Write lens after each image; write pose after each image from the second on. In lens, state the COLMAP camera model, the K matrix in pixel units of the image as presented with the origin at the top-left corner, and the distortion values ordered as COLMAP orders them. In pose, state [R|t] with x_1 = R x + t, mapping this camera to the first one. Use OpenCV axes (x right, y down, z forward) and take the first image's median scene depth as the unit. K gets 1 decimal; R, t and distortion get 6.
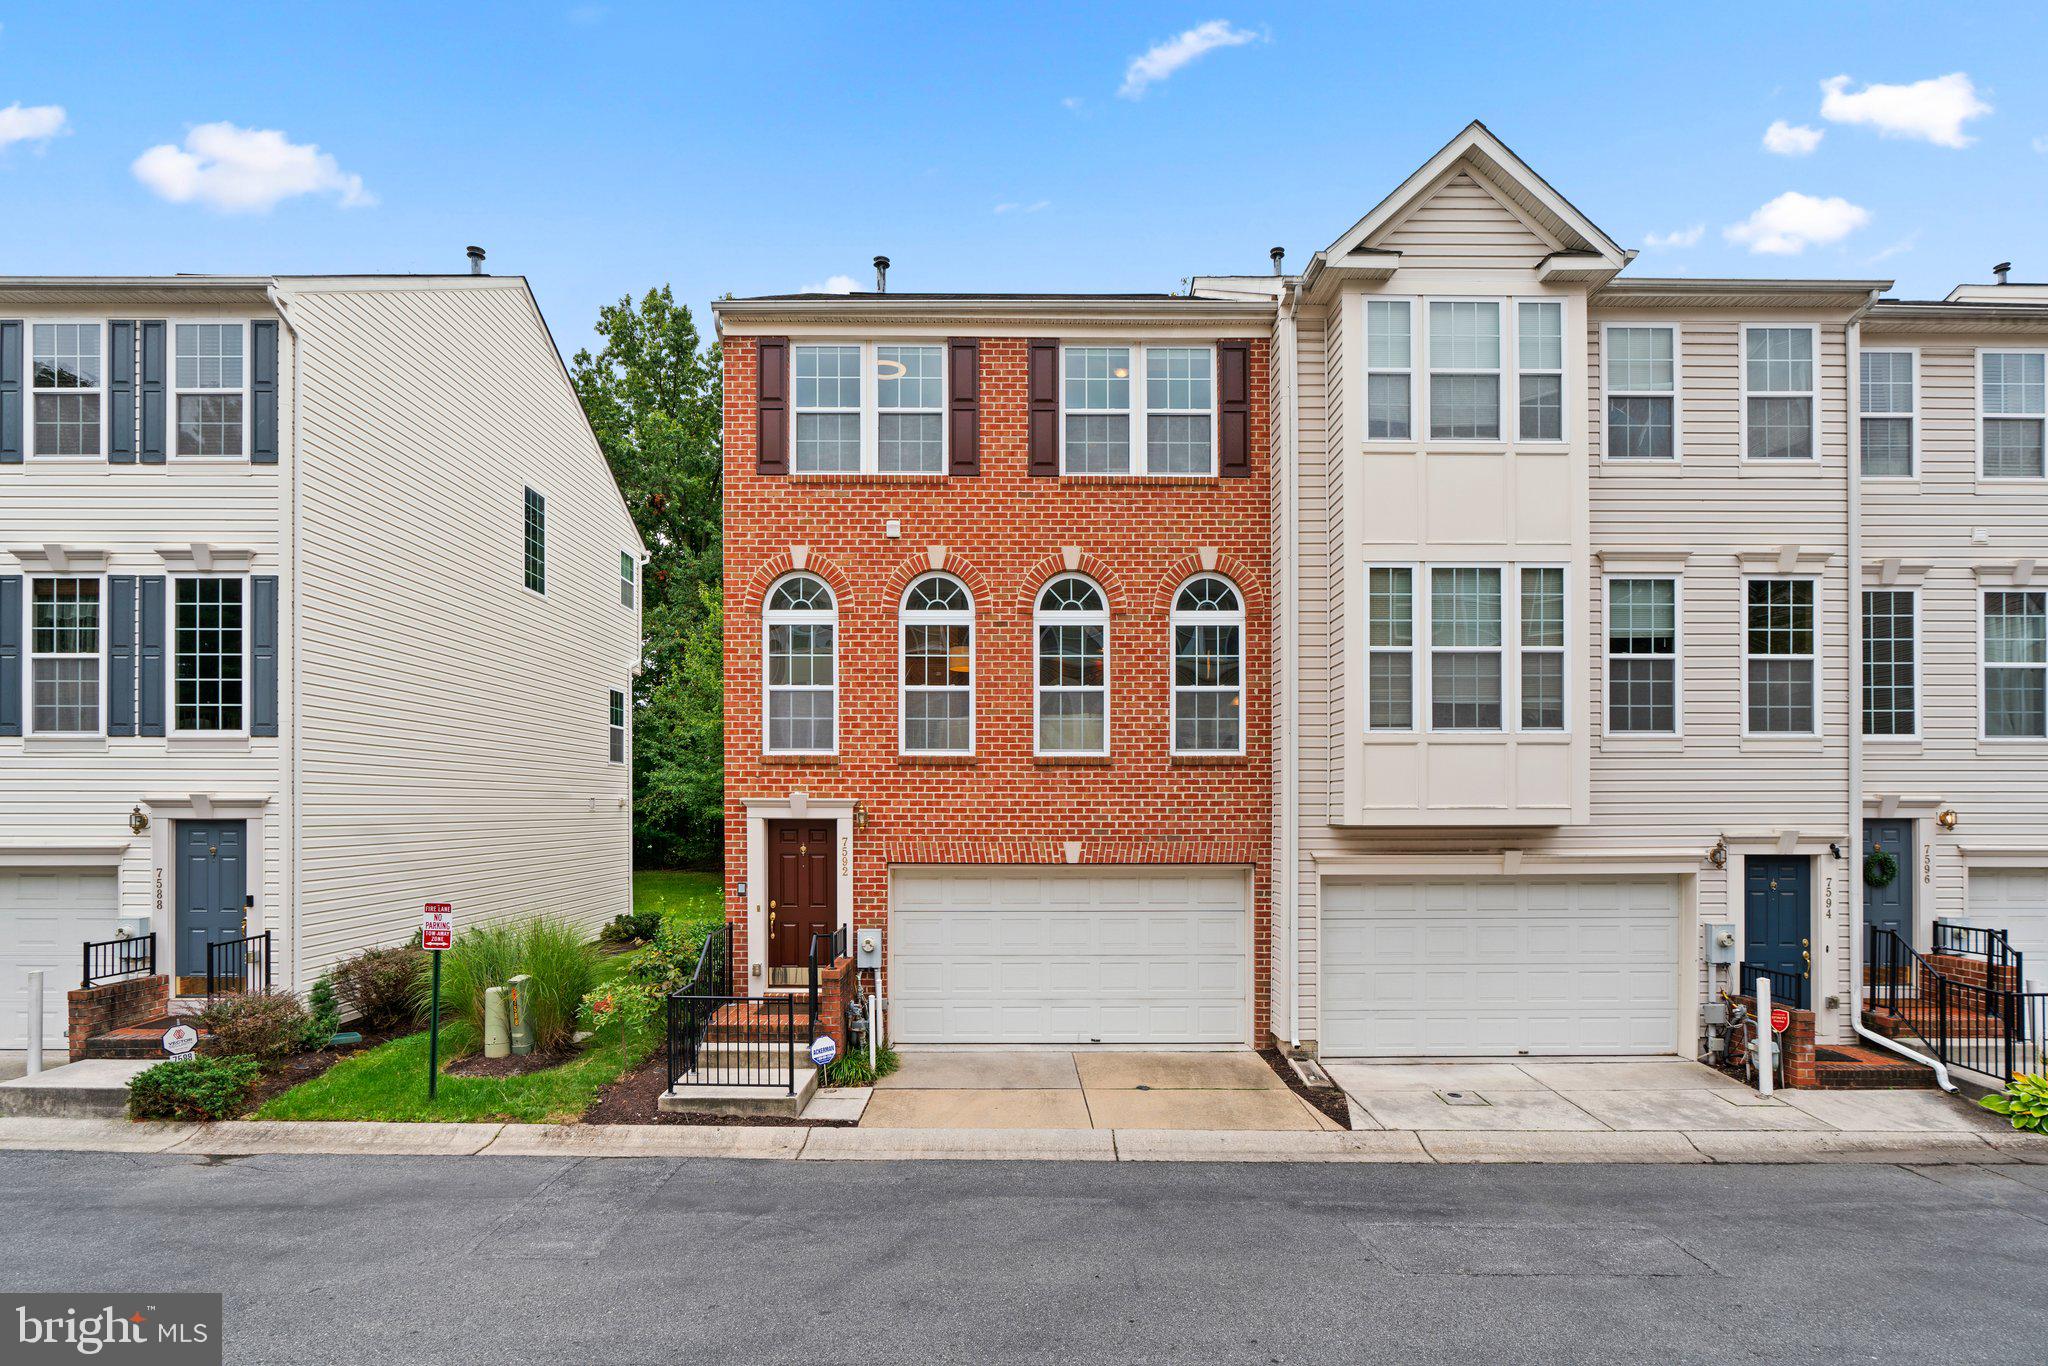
lens RADIAL K [[921.1, 0, 1033.2], [0, 921.1, 676.3], [0, 0, 1]] dist [-0.012137, 0.005802]
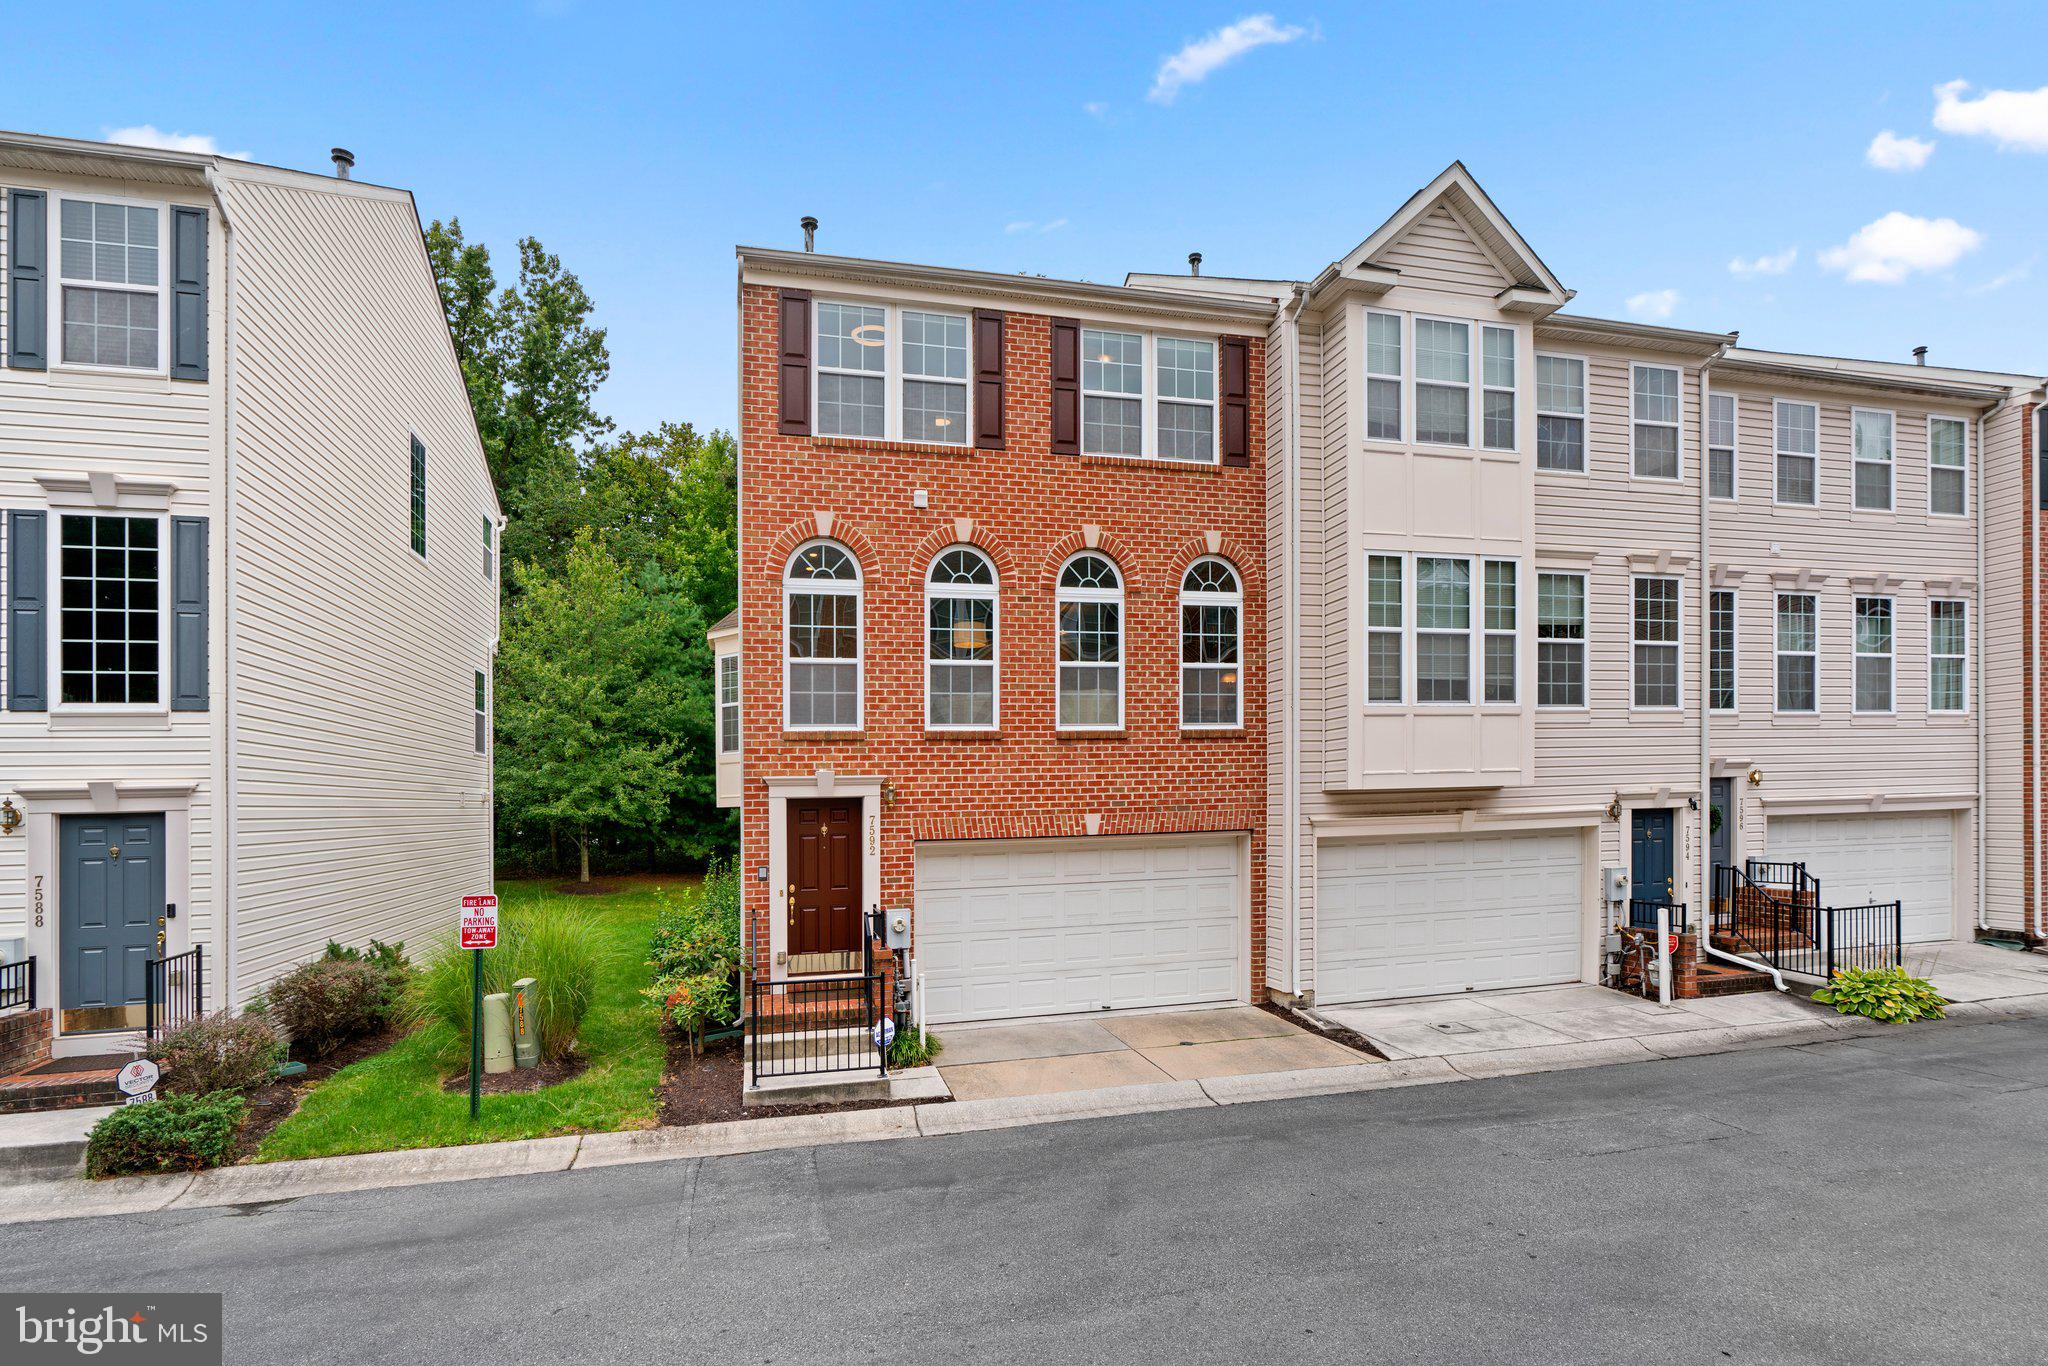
lens RADIAL K [[921.1, 0, 1090.5], [0, 921.1, 668.2], [0, 0, 1]] dist [-0.012137, 0.005802]
pose [[0.972673, 0.006263, 0.232093, -0.205679], [-0.006737, 0.999977, 0.001251, 0.017411], [-0.232080, -0.002780, 0.972693, 0.006863]]
